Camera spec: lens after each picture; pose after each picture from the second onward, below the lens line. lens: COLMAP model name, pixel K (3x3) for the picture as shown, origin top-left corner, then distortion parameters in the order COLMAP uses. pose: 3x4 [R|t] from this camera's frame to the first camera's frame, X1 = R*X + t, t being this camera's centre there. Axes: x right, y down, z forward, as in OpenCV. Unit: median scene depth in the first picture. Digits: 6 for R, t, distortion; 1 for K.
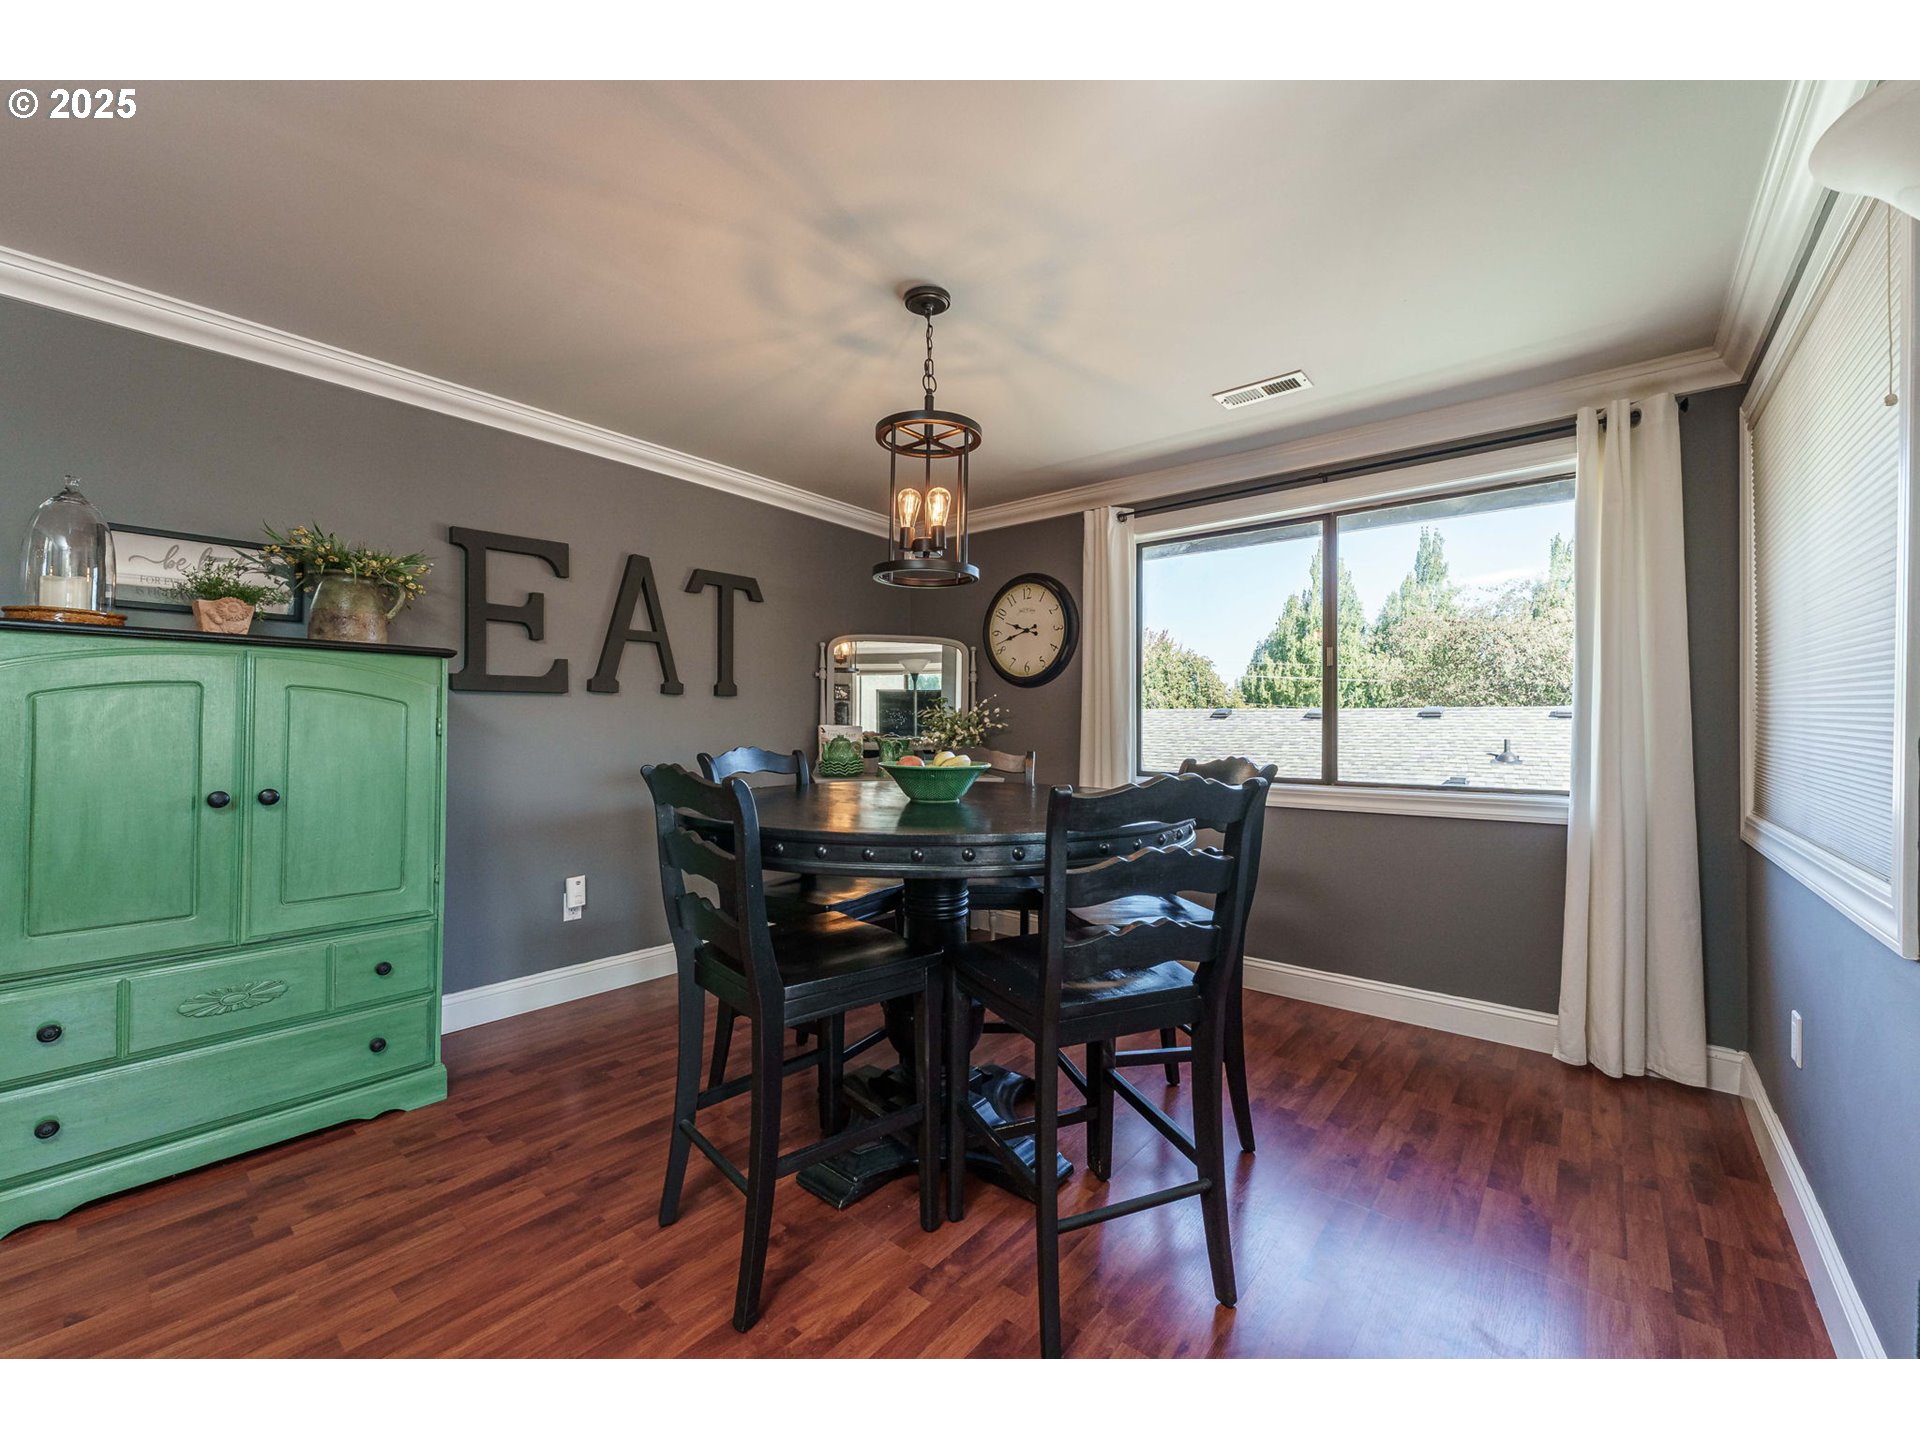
lens RADIAL K [[771.0, 0, 960.7], [0, 771.0, 718.8], [0, 0, 1]] dist [0.000041, -0.001105]
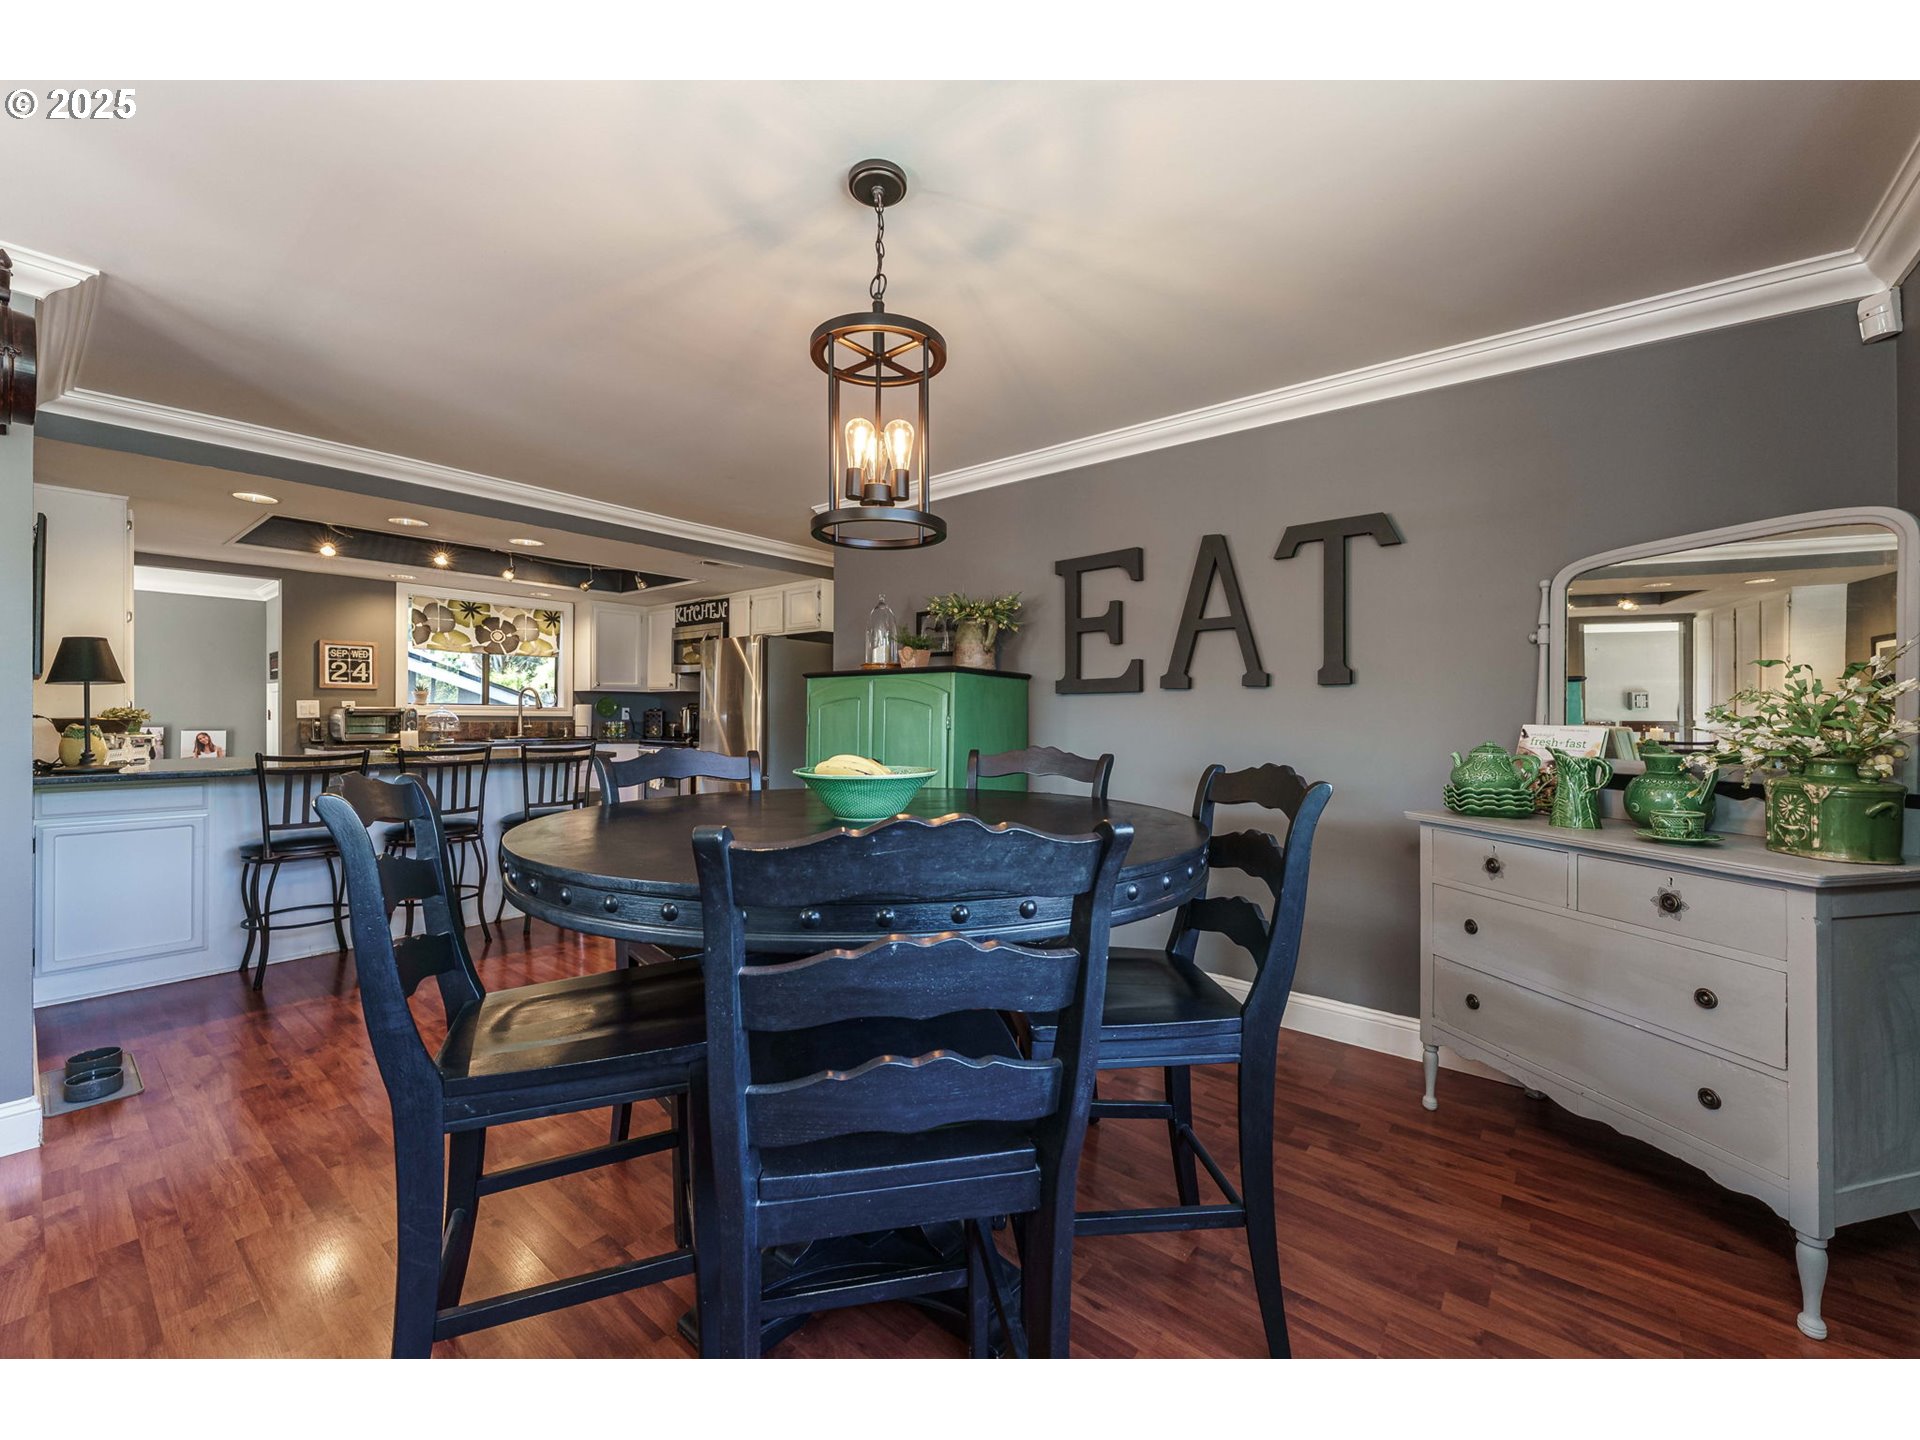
lens RADIAL K [[771.0, 0, 955.3], [0, 771.0, 713.0], [0, 0, 1]] dist [0.000041, -0.001105]
pose [[0.001149, -0.008706, -0.999961, 0.553525], [0.004262, 0.999953, -0.008701, 0.002876], [0.999990, -0.004252, 0.001186, 0.811875]]
